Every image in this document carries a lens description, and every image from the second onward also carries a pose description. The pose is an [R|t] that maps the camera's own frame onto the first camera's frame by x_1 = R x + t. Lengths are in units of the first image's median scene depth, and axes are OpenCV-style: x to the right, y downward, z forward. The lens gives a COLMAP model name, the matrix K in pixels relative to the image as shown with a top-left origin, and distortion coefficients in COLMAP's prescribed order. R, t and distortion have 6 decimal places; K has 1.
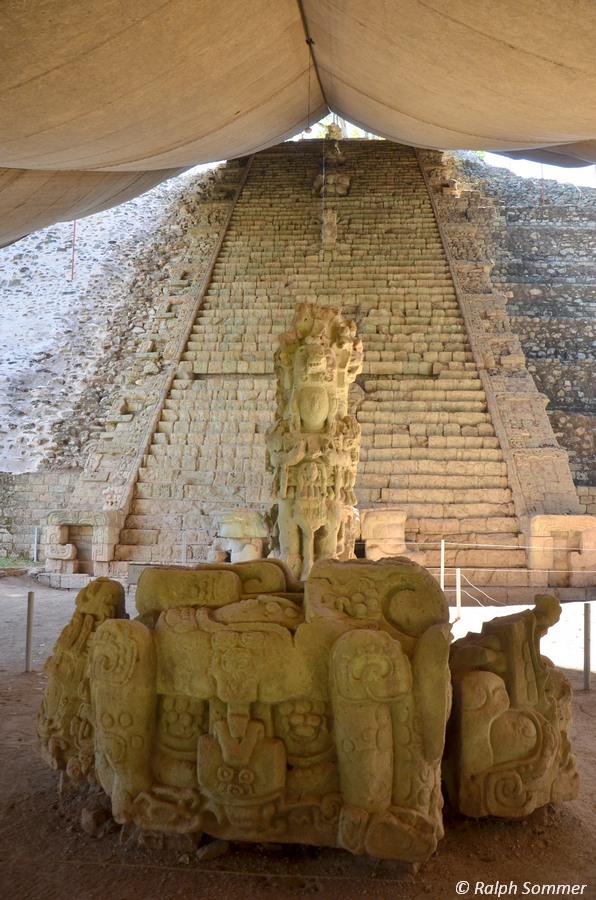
lens RADIAL K [[830.1, 0, 298.0], [0, 830.1, 450.0], [0, 0, 1]] dist [-0.194399, 0.204085]
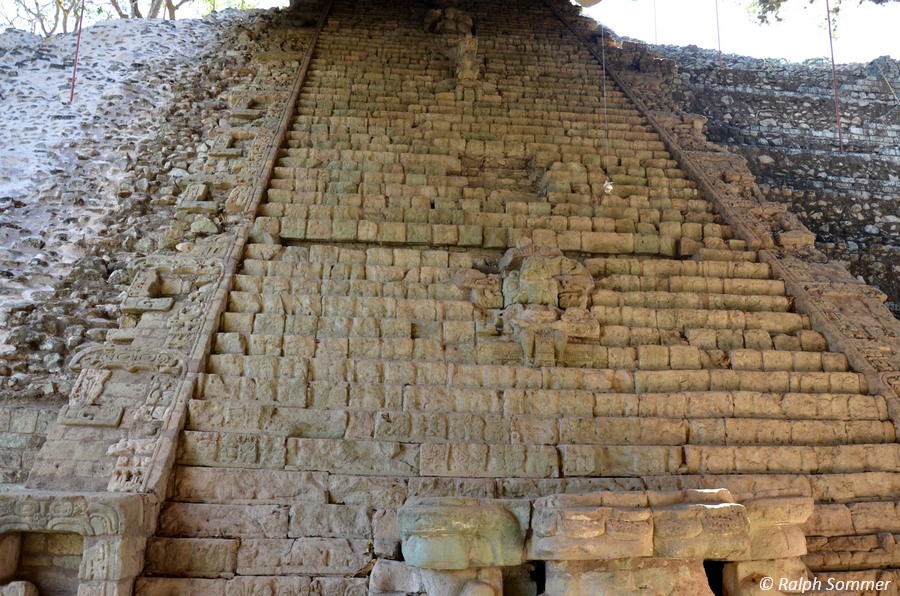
lens RADIAL K [[830.1, 0, 450.0], [0, 830.1, 298.0], [0, 0, 1]] dist [-0.194399, 0.204085]
pose [[0.983794, 0.035275, 0.175799, -0.108823], [-0.013919, 0.992523, -0.121260, 0.015552], [-0.178762, 0.116848, 0.976929, 0.427214]]
